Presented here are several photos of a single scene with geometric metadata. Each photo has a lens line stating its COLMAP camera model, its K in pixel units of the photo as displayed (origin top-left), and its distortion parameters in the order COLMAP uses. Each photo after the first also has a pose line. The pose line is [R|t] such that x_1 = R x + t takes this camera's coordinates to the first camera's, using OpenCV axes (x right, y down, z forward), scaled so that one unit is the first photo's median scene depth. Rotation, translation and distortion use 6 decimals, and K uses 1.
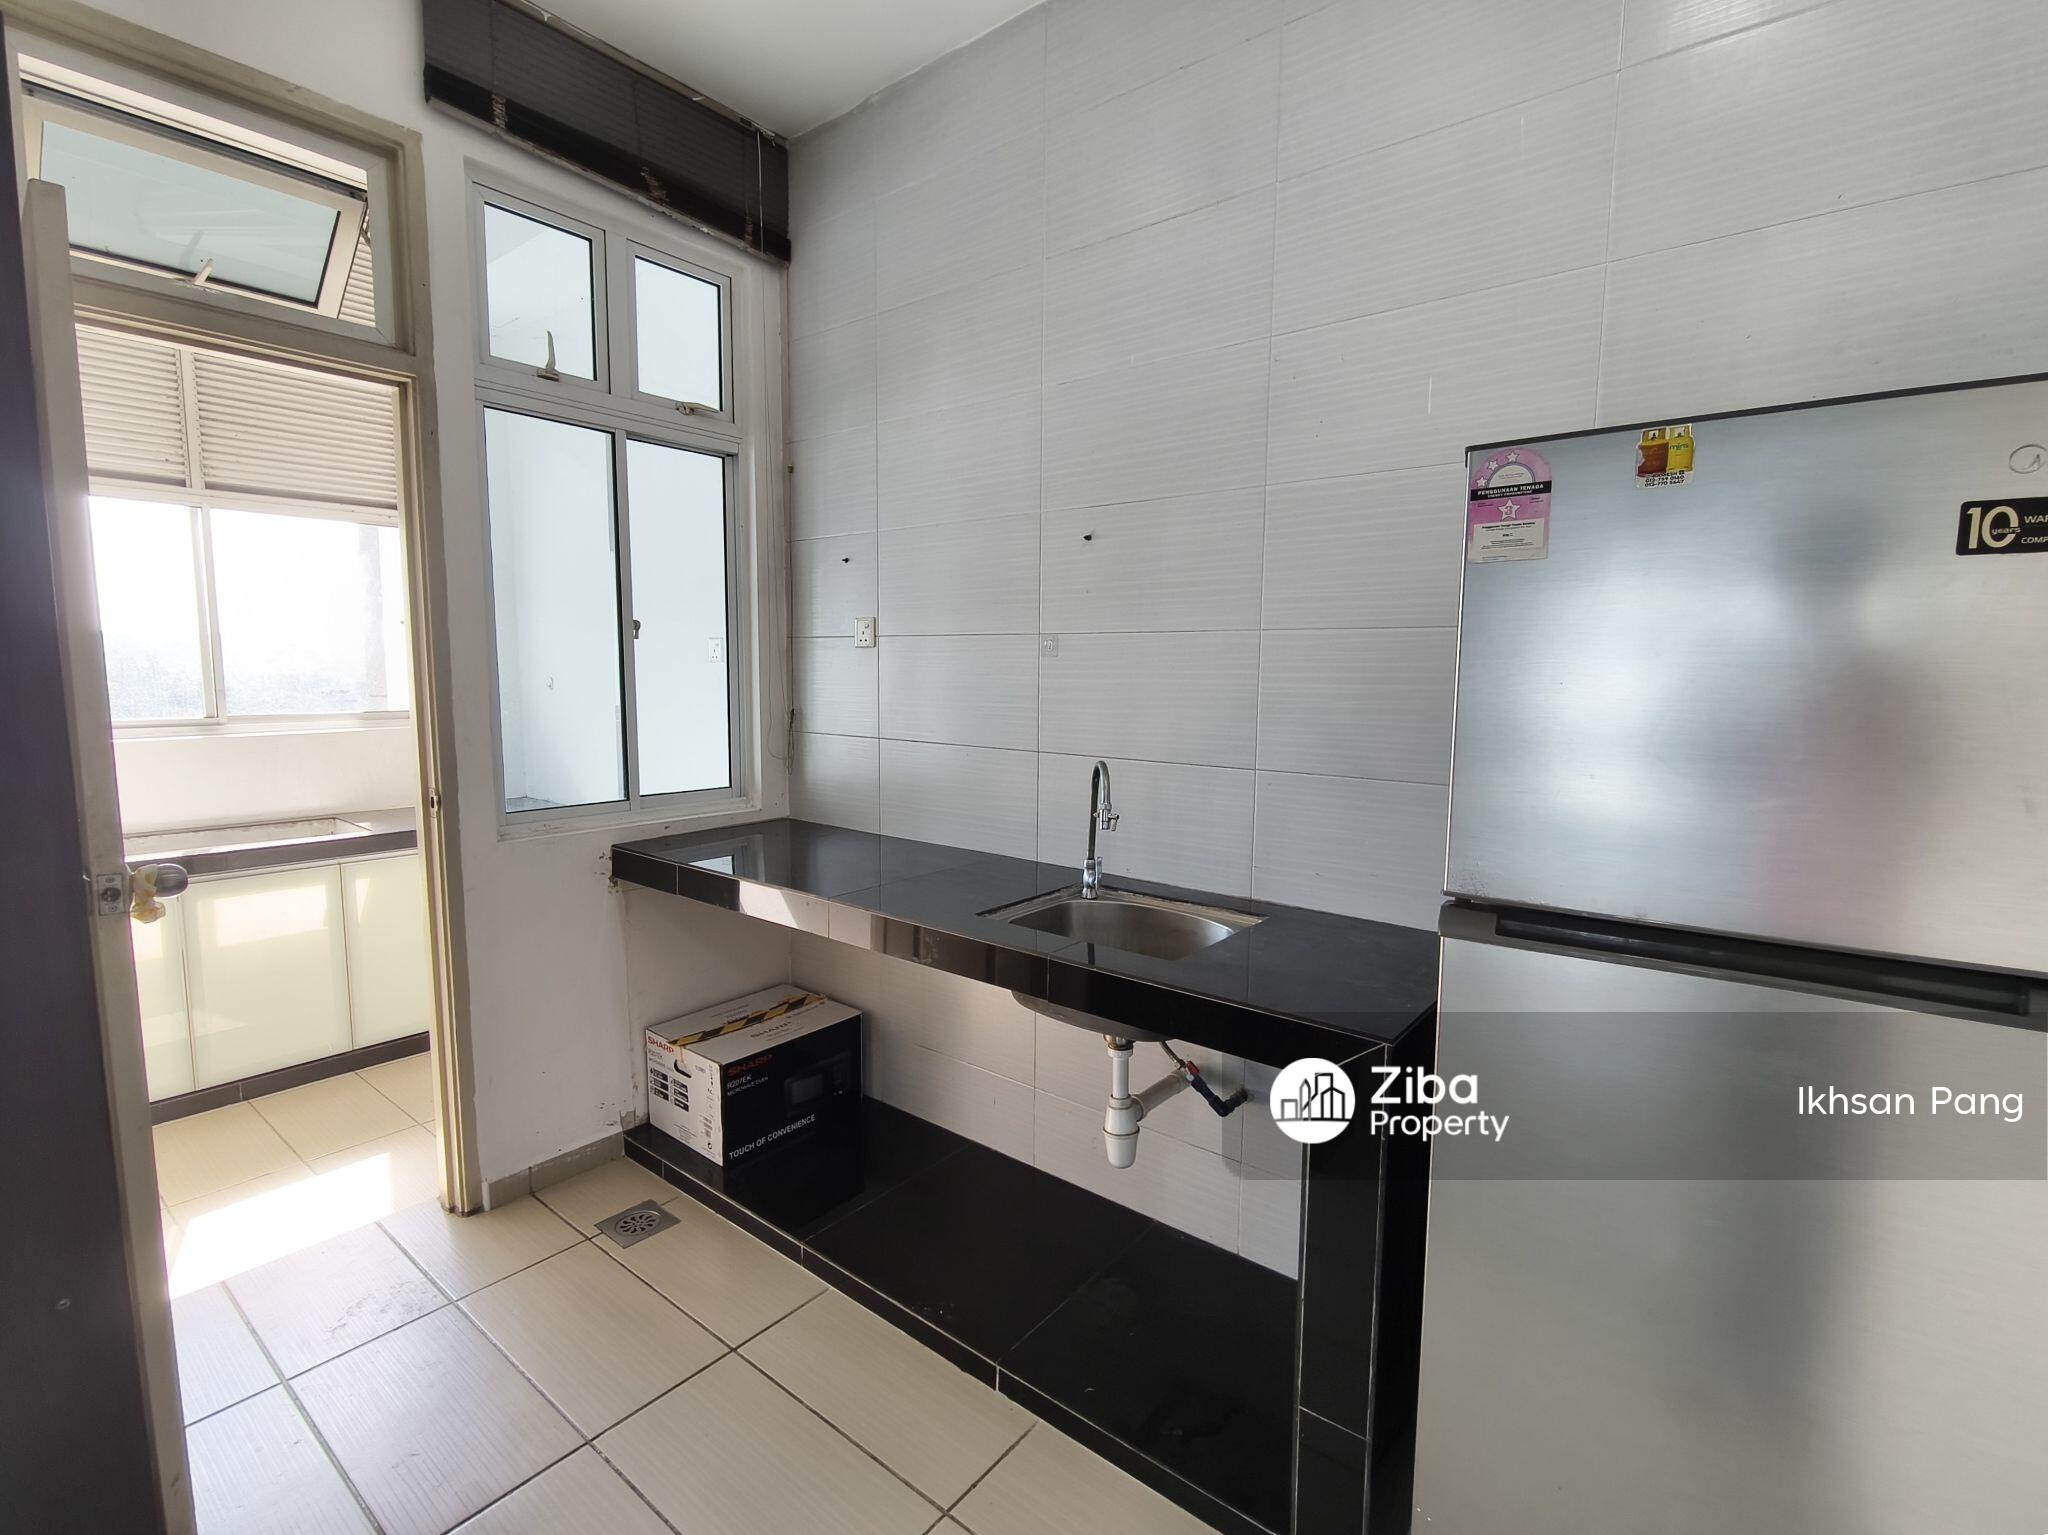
lens RADIAL K [[940.9, 0, 1024.6], [0, 940.9, 777.9], [0, 0, 1]] dist [-0.014185, -0.000449]
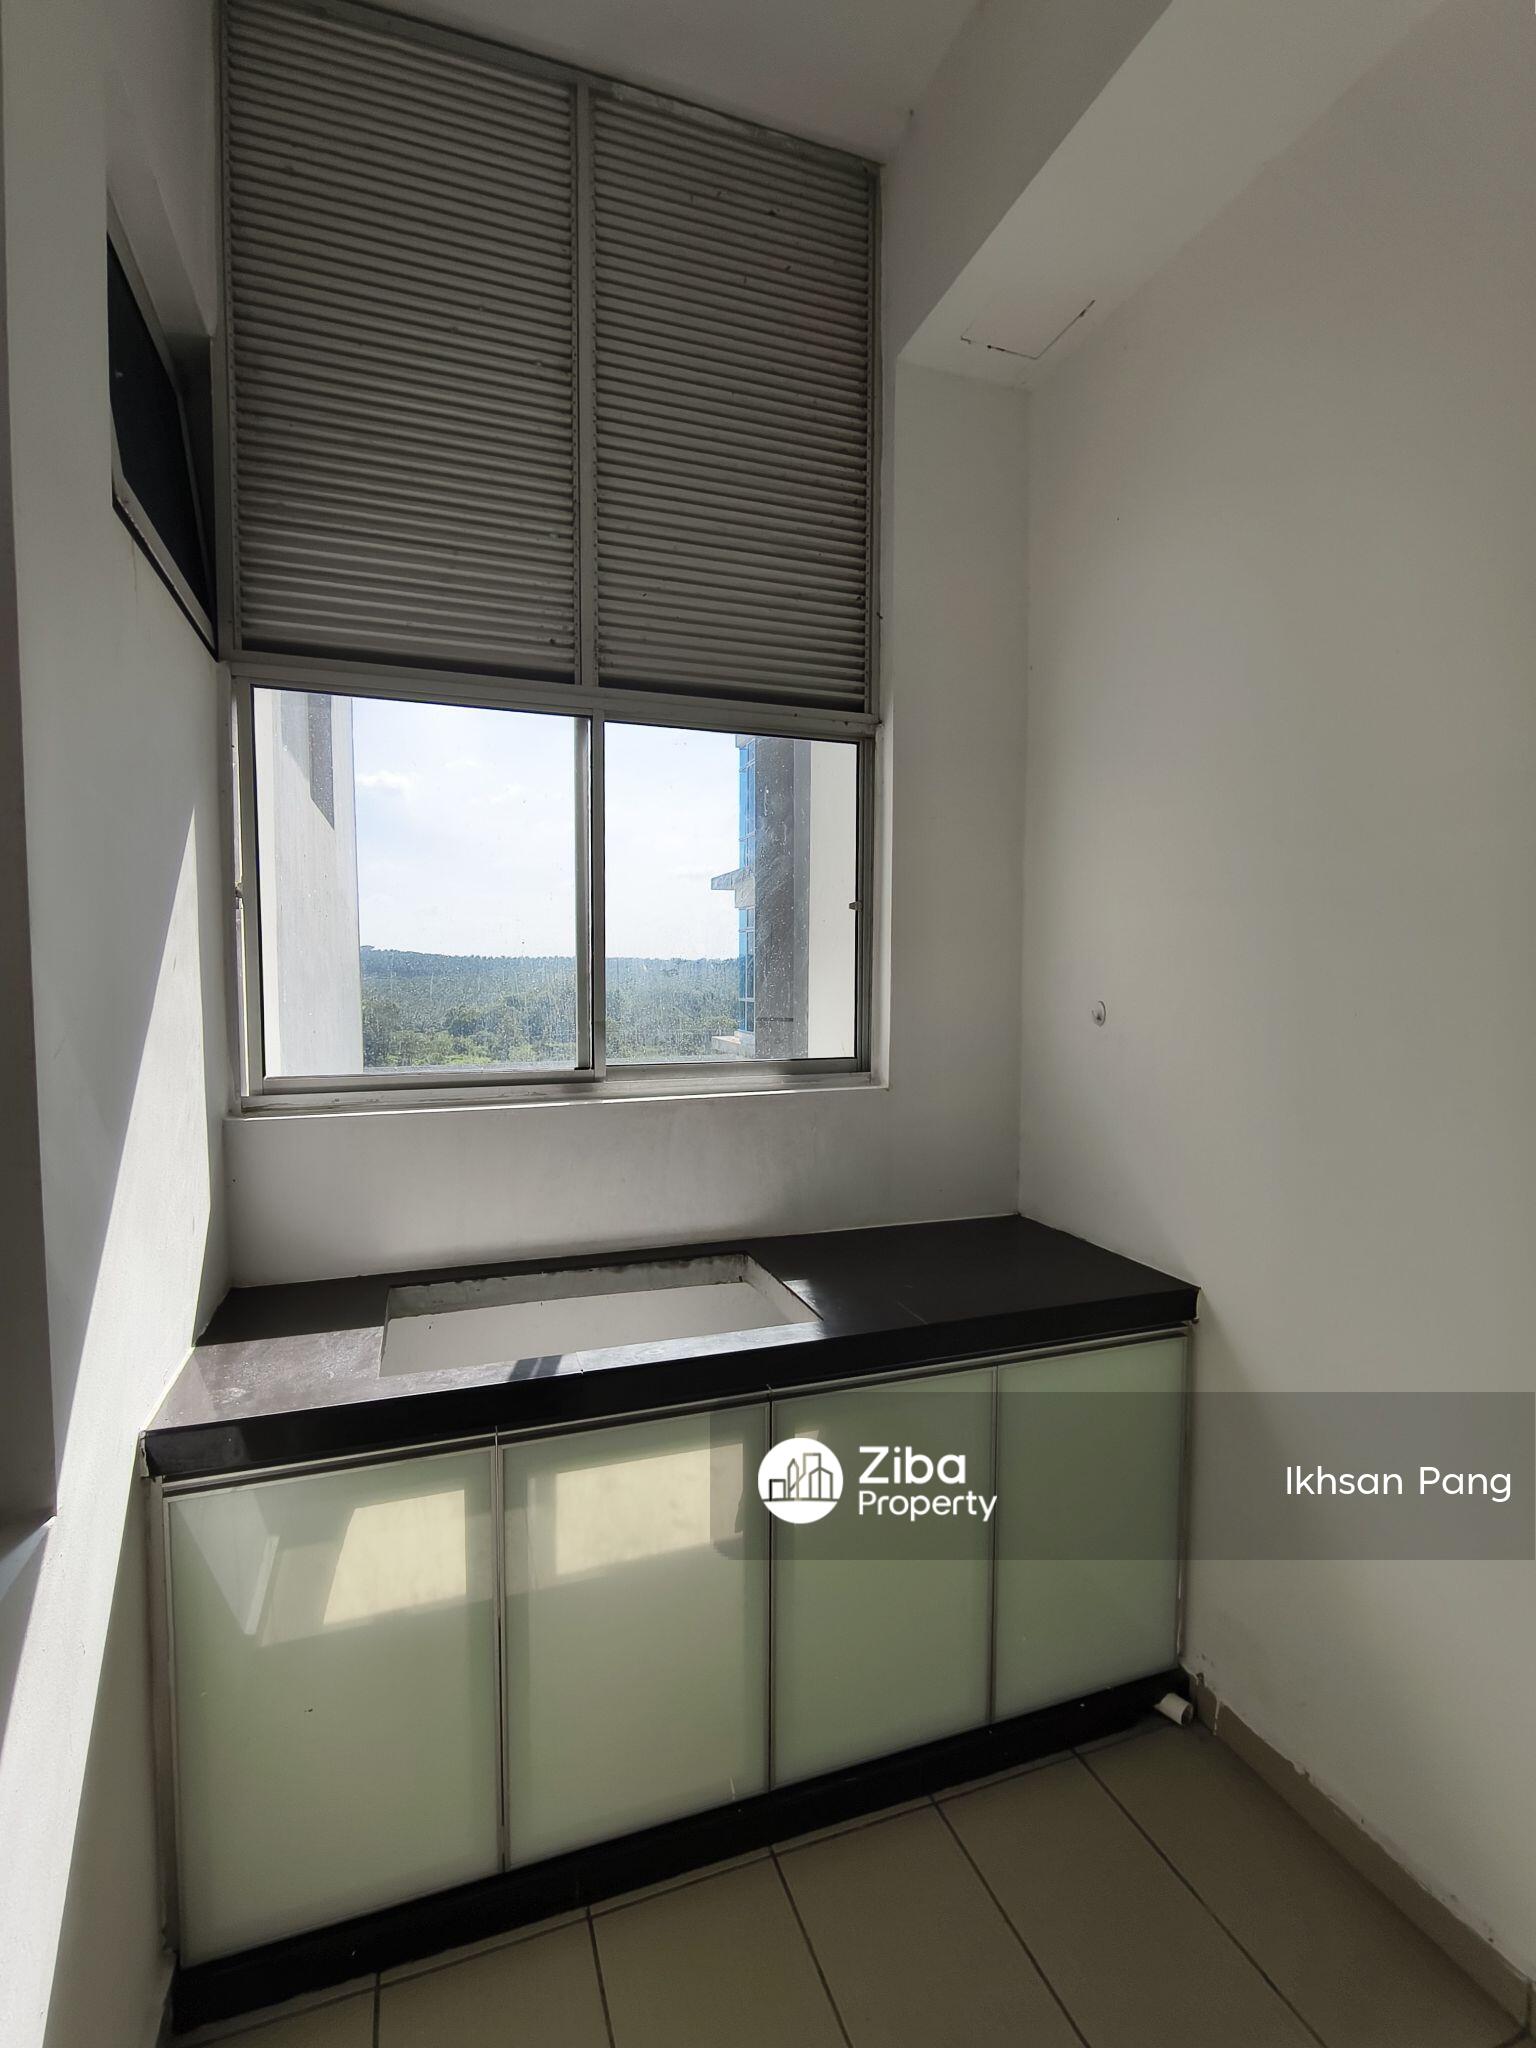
lens RADIAL K [[940.9, 0, 758.0], [0, 940.9, 1021.6], [0, 0, 1]] dist [-0.014185, -0.000449]
pose [[0.858432, 0.020415, -0.512521, -0.483636], [-0.053434, 0.997330, -0.049771, -0.072932], [0.510136, 0.070111, 0.857231, 0.553046]]
